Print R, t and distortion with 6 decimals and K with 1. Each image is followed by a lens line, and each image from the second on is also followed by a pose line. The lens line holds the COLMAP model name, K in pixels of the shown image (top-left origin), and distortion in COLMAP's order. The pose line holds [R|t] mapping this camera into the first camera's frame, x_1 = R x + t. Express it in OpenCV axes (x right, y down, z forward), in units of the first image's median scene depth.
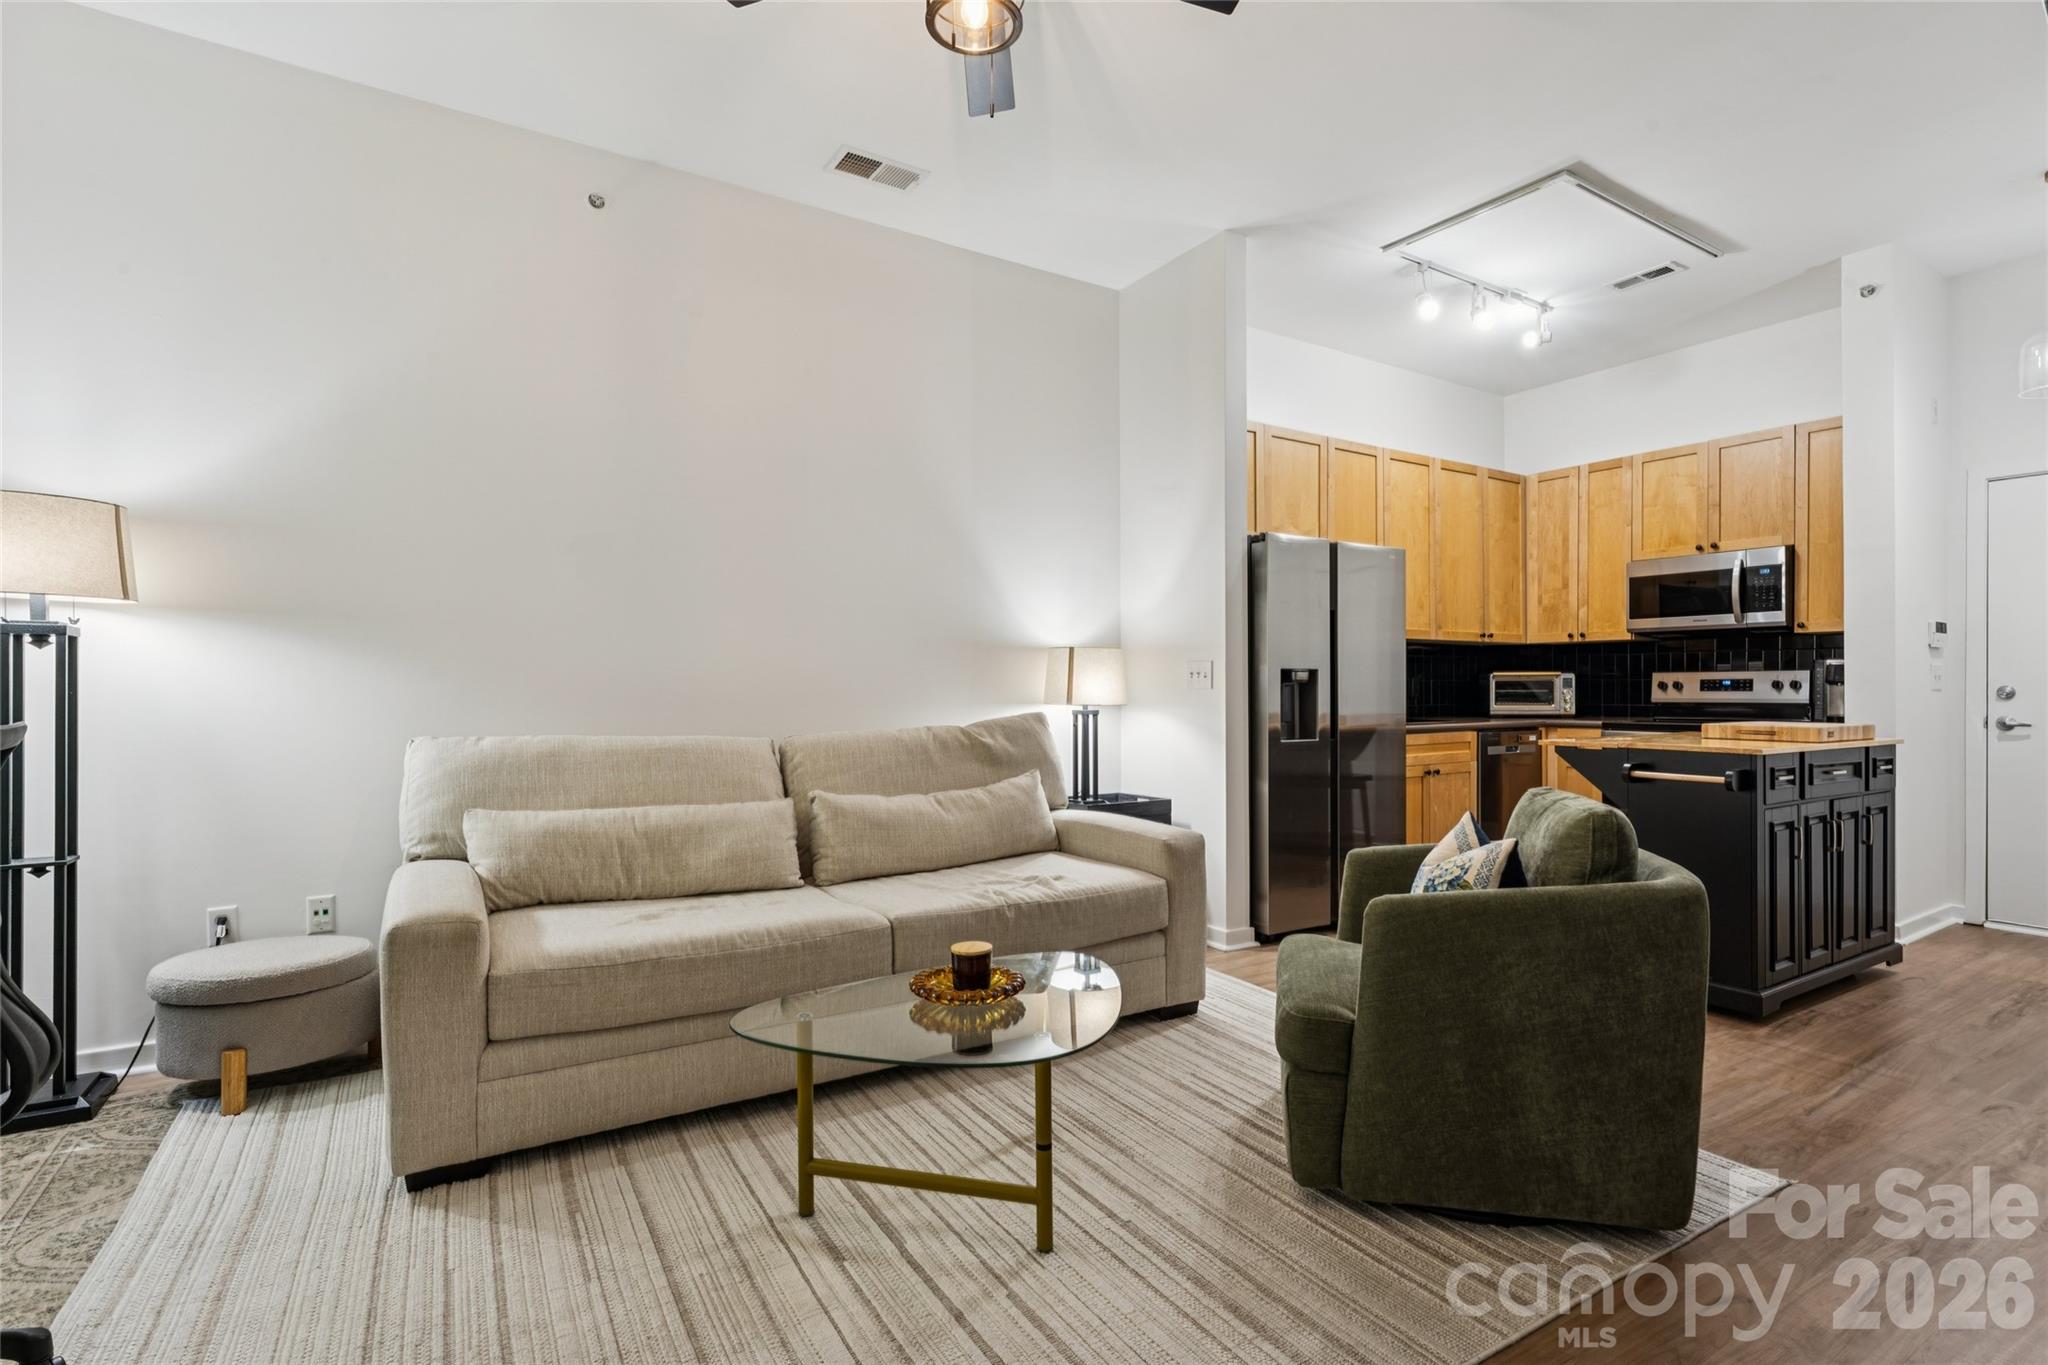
lens RADIAL K [[977.8, 0, 1025.6], [0, 977.8, 694.6], [0, 0, 1]] dist [-0.000068, 0.000928]
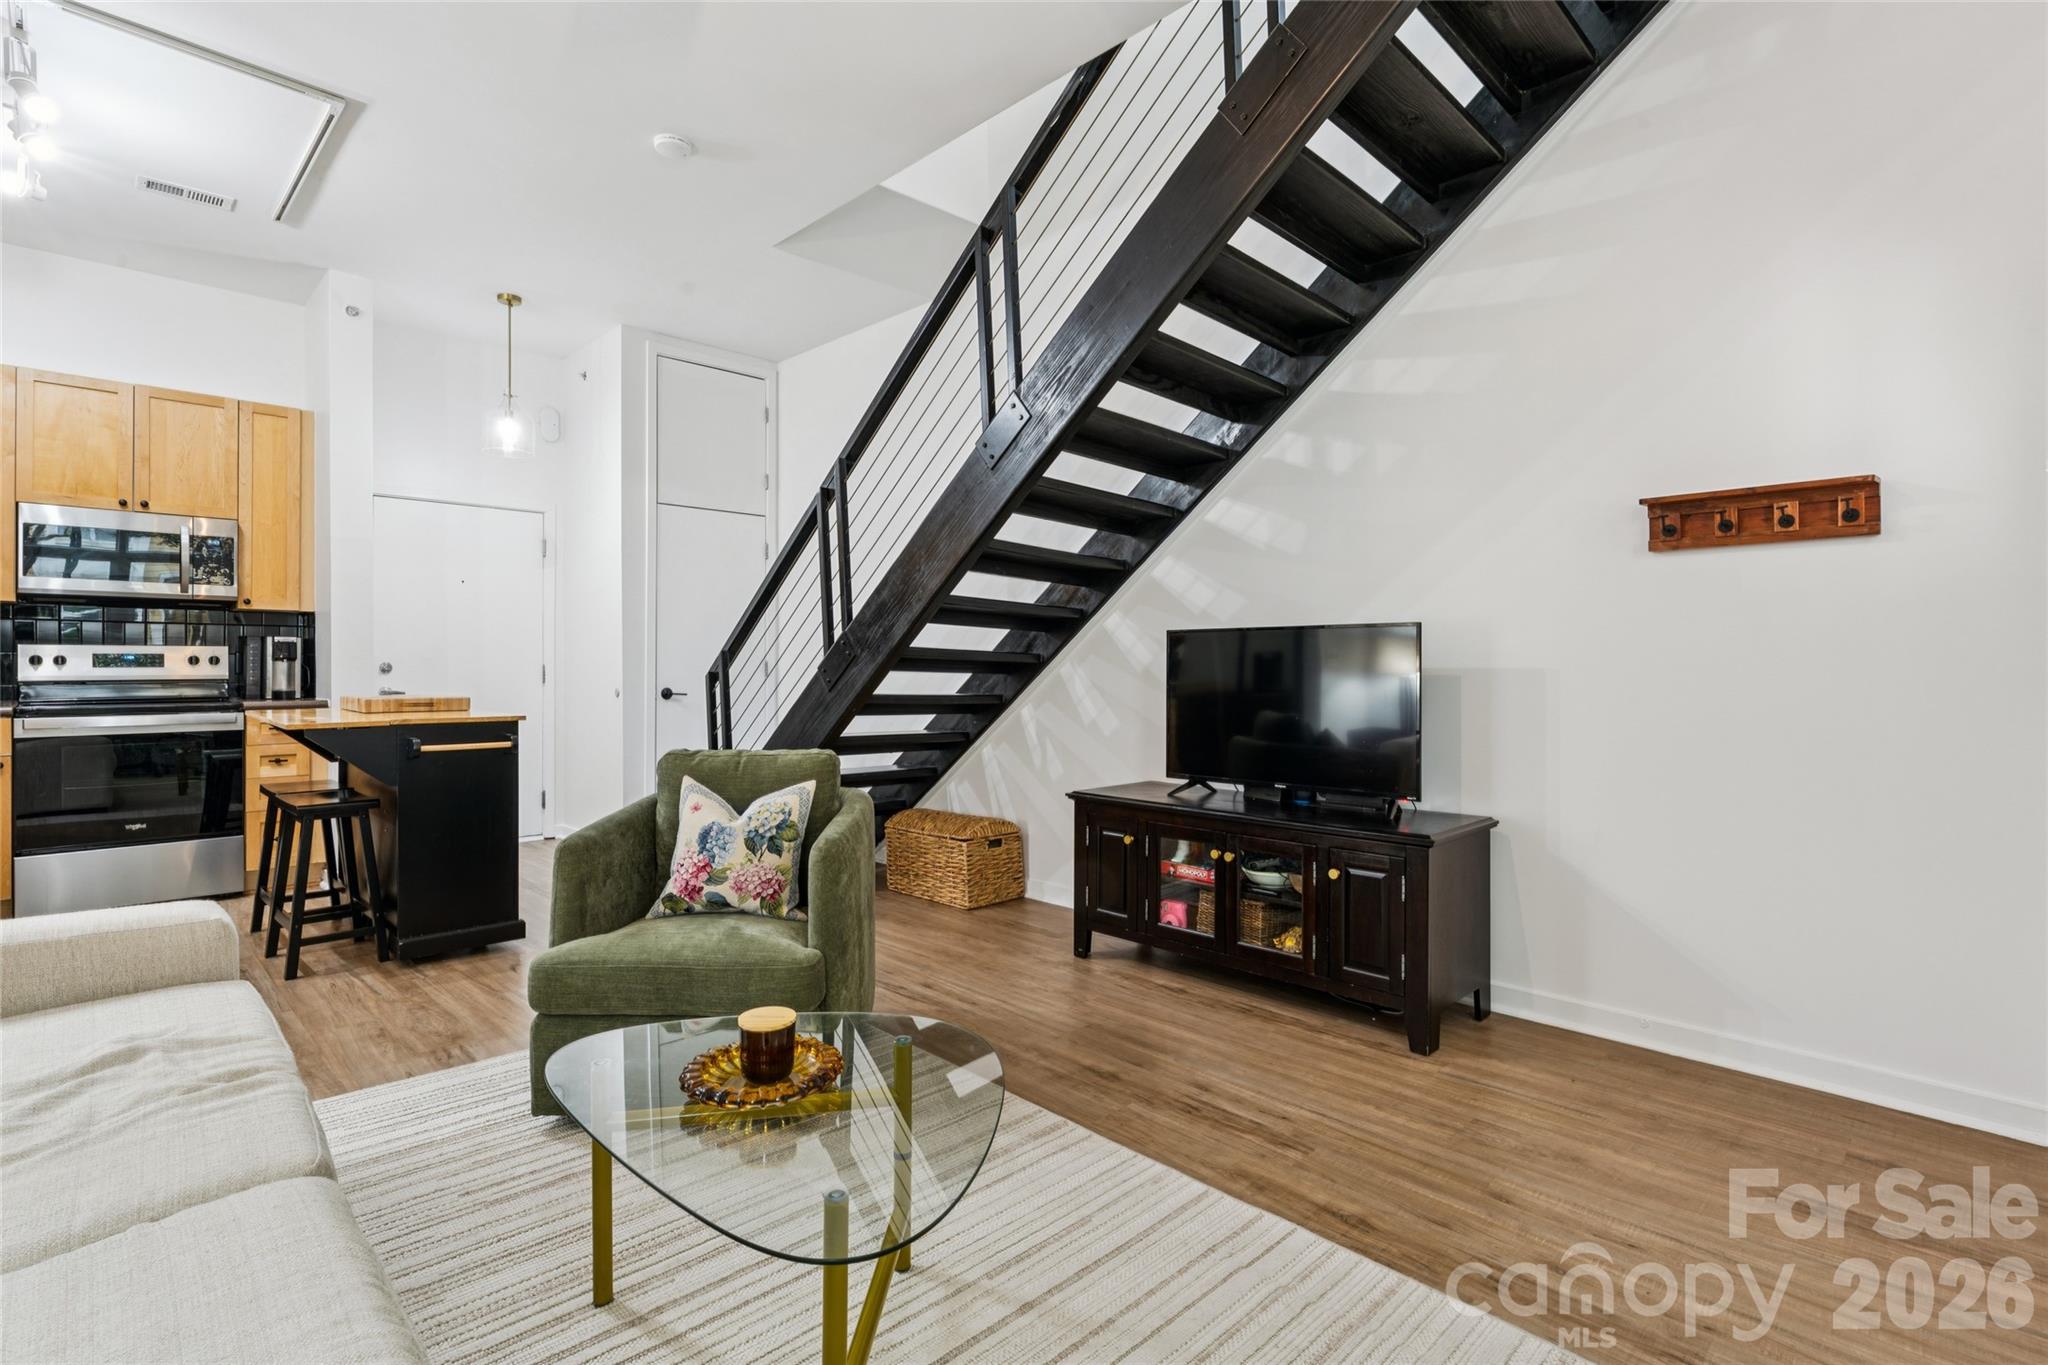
lens RADIAL K [[977.8, 0, 1033.4], [0, 977.8, 666.5], [0, 0, 1]] dist [-0.000068, 0.000928]
pose [[-0.221009, -0.002157, 0.975269, -0.342285], [0.003738, 0.999988, 0.003058, -0.003622], [-0.975265, 0.004321, -0.220998, 0.402862]]
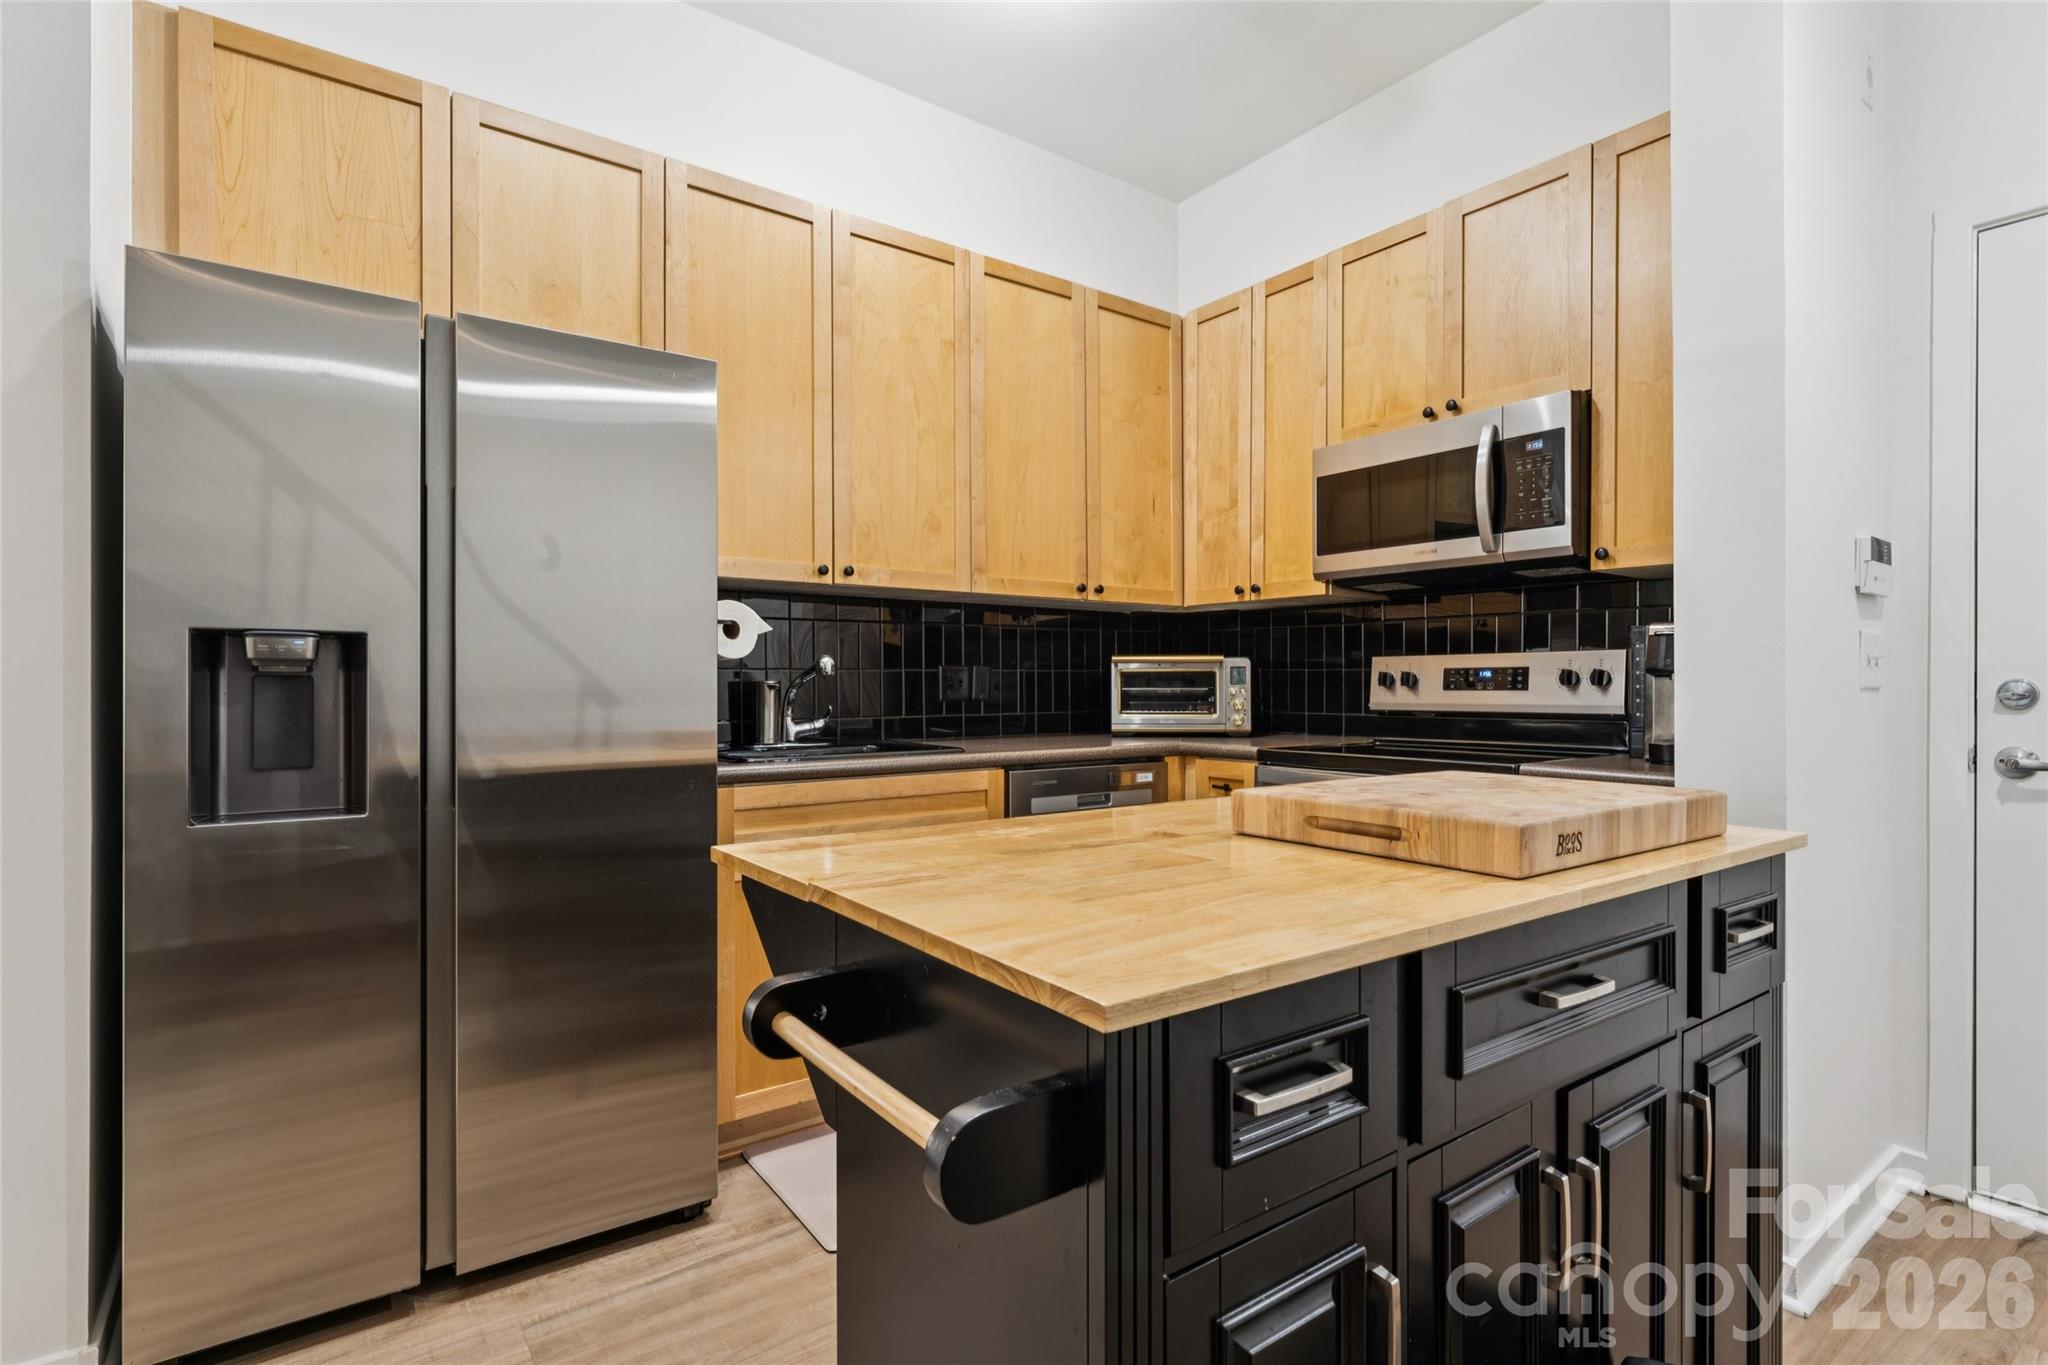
lens RADIAL K [[977.8, 0, 1034.7], [0, 977.8, 691.4], [0, 0, 1]] dist [-0.000068, 0.000928]
pose [[0.997536, 0.001183, 0.070147, 0.446141], [-0.001074, 0.999998, -0.001589, -0.001835], [-0.070149, 0.001510, 0.997535, 0.500561]]
